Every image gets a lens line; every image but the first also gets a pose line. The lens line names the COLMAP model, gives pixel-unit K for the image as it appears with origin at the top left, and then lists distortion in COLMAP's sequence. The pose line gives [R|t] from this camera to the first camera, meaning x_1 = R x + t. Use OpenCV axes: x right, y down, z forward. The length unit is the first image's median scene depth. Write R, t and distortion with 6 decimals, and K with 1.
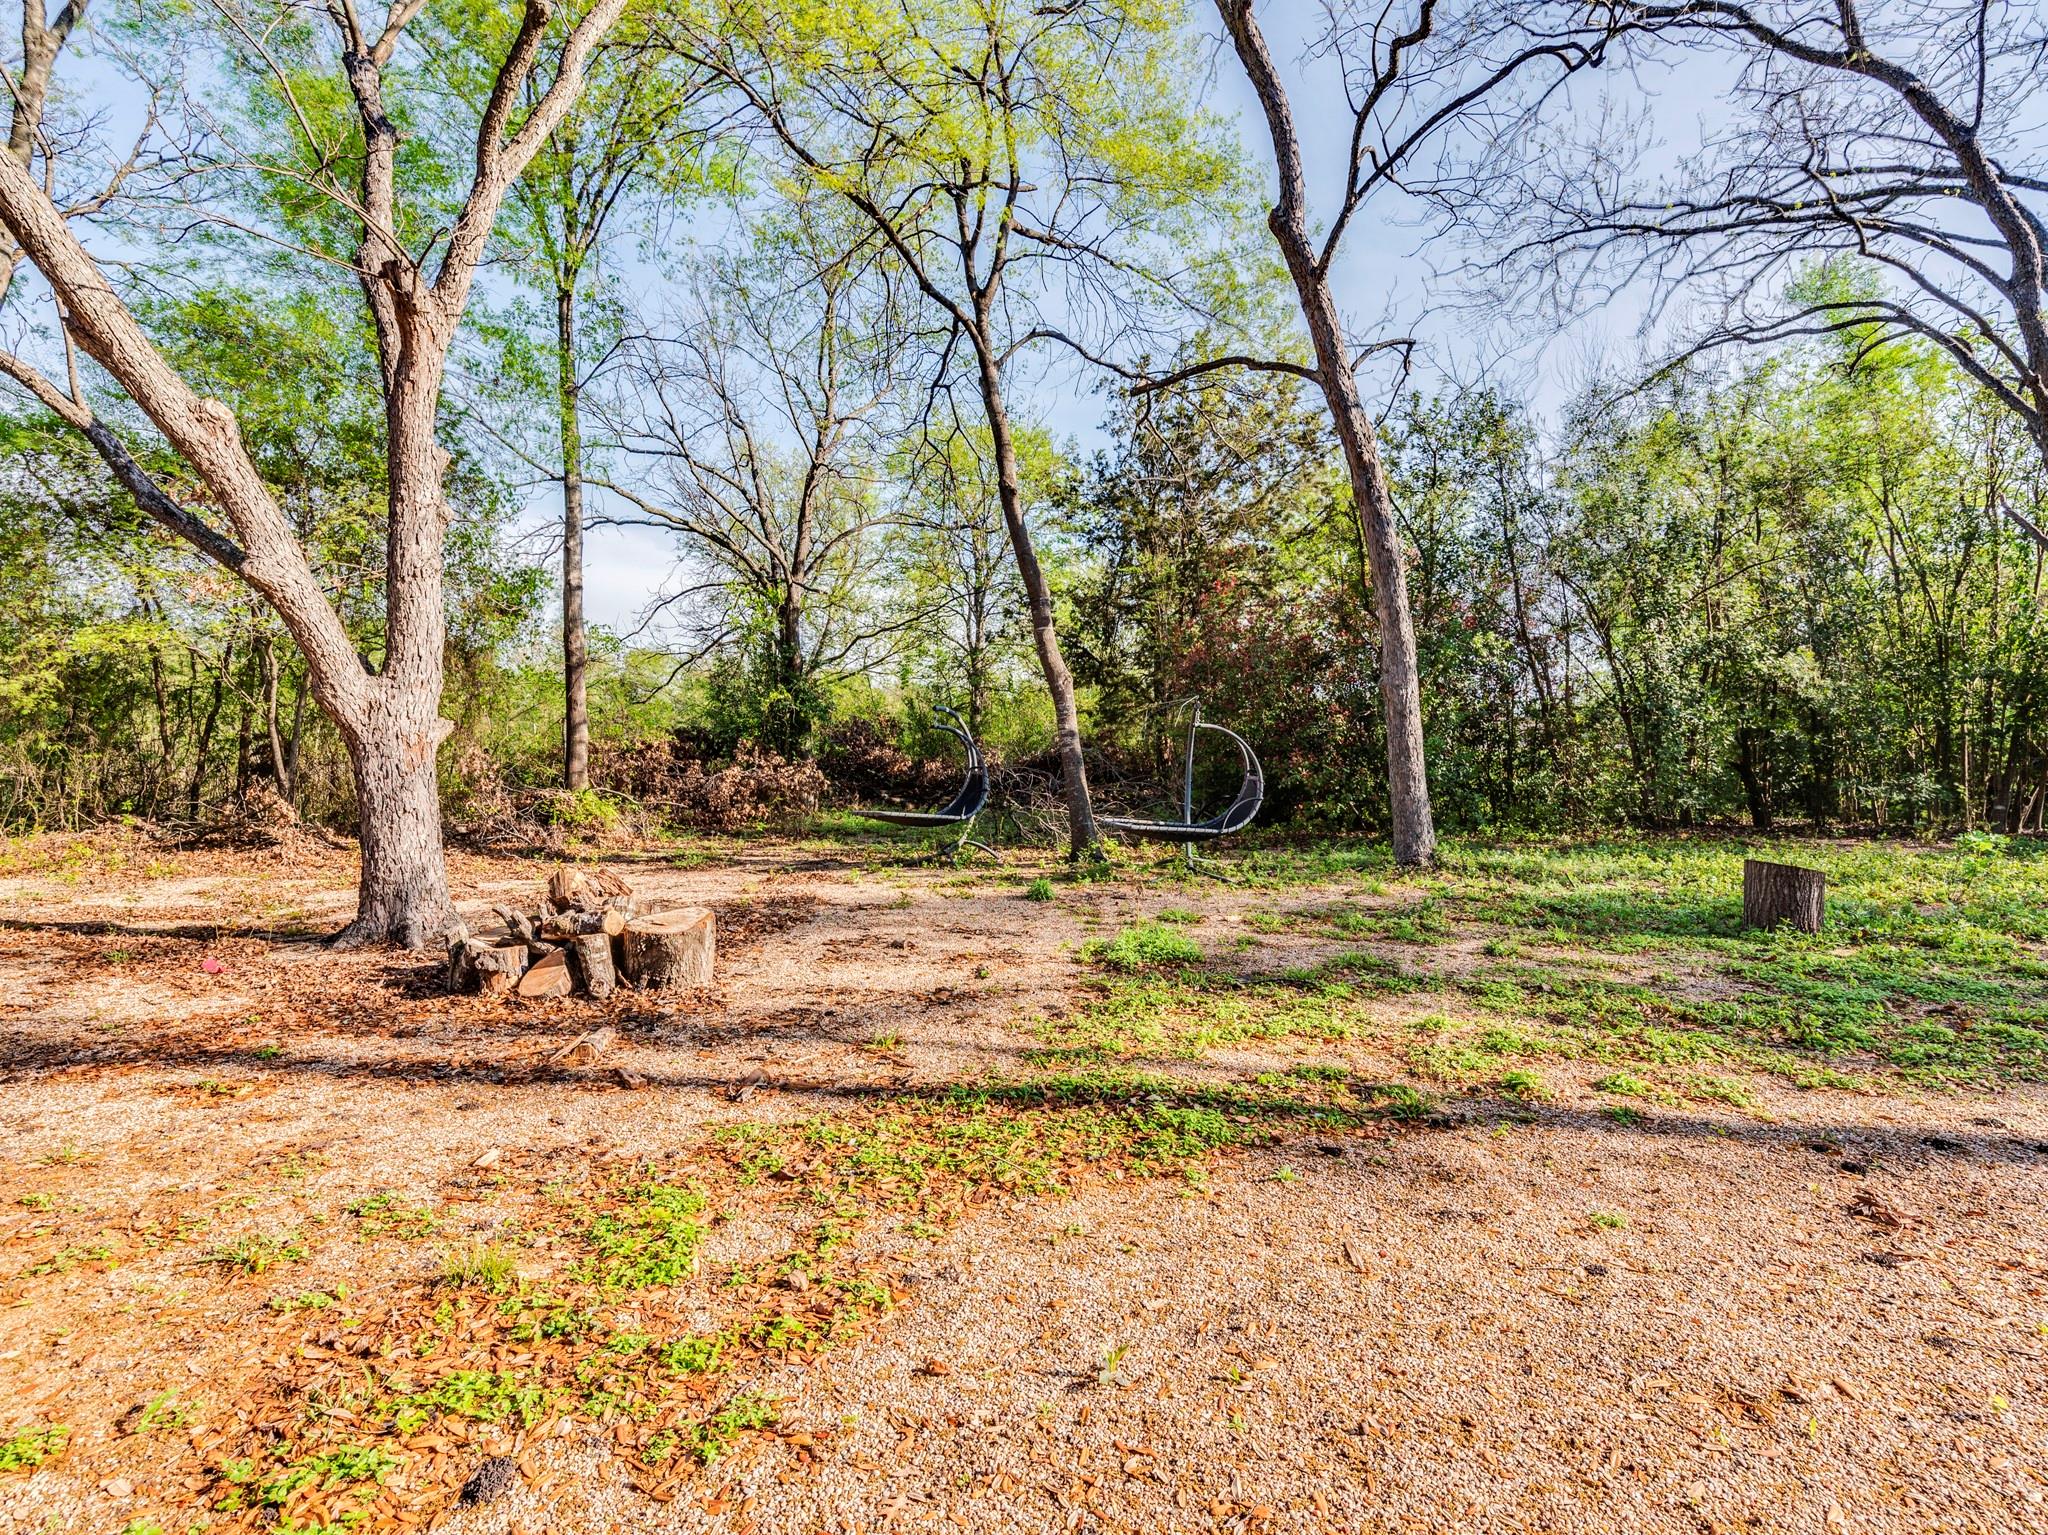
lens RADIAL K [[1011.5, 0, 1034.3], [0, 1011.5, 776.2], [0, 0, 1]] dist [0.000445, -0.000078]
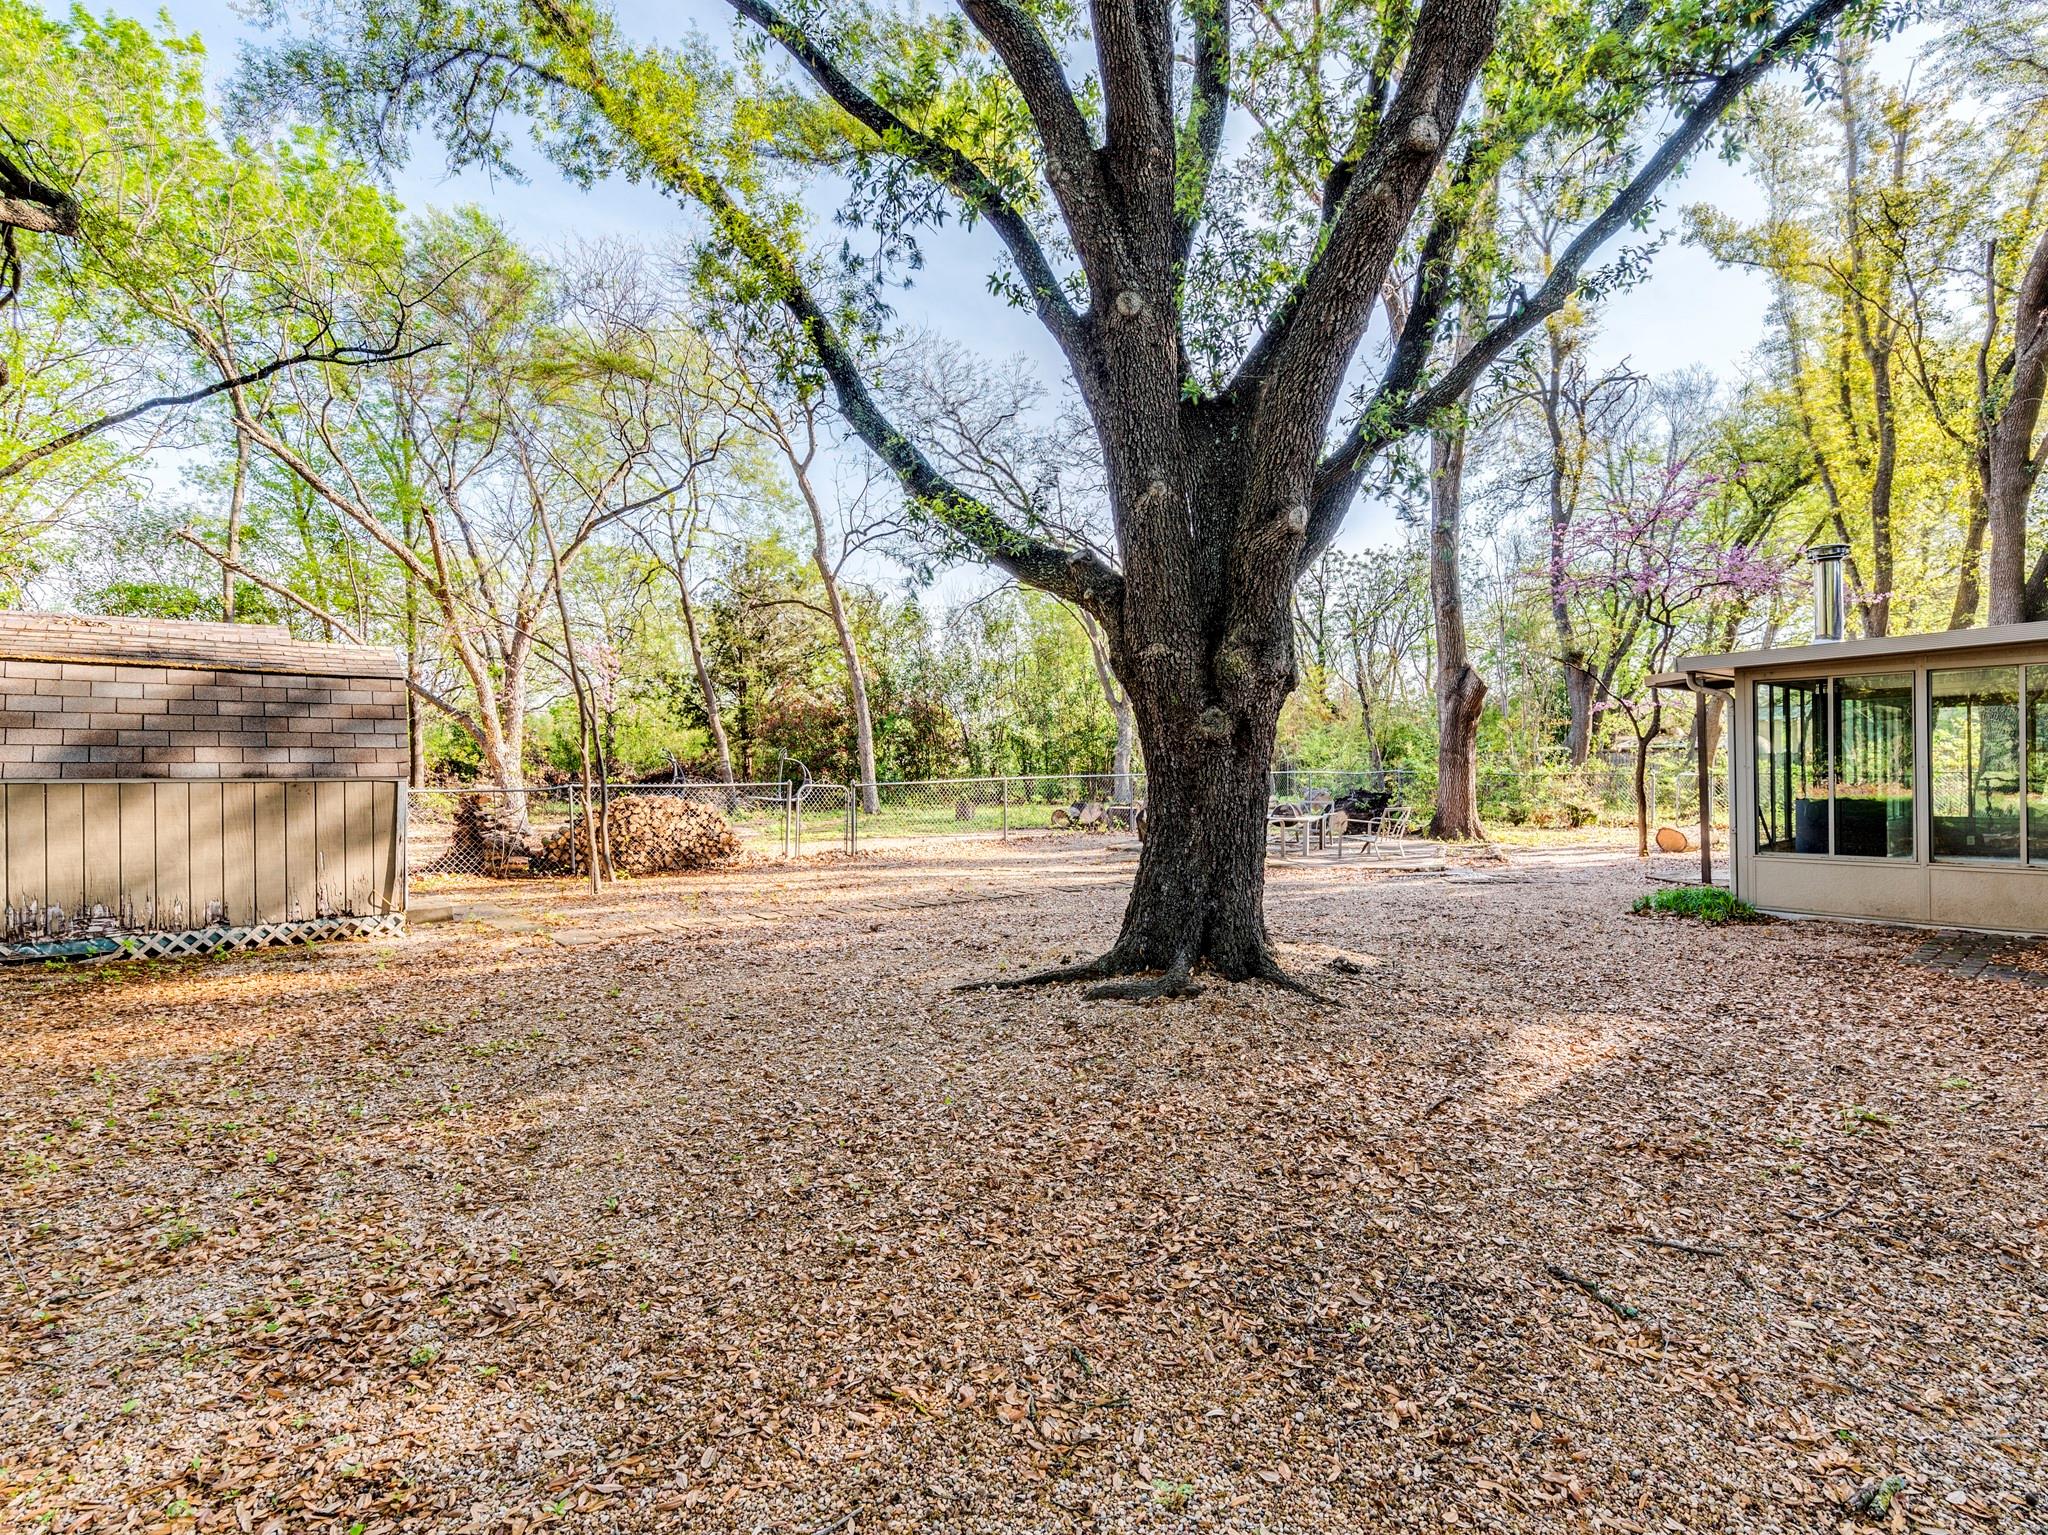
lens RADIAL K [[1011.5, 0, 1034.3], [0, 1011.5, 776.2], [0, 0, 1]] dist [0.000445, -0.000078]
pose [[0.896944, -0.006571, 0.442096, -0.379945], [0.011055, 0.999910, -0.007566, 0.018324], [-0.442006, 0.011674, 0.896936, -1.454279]]
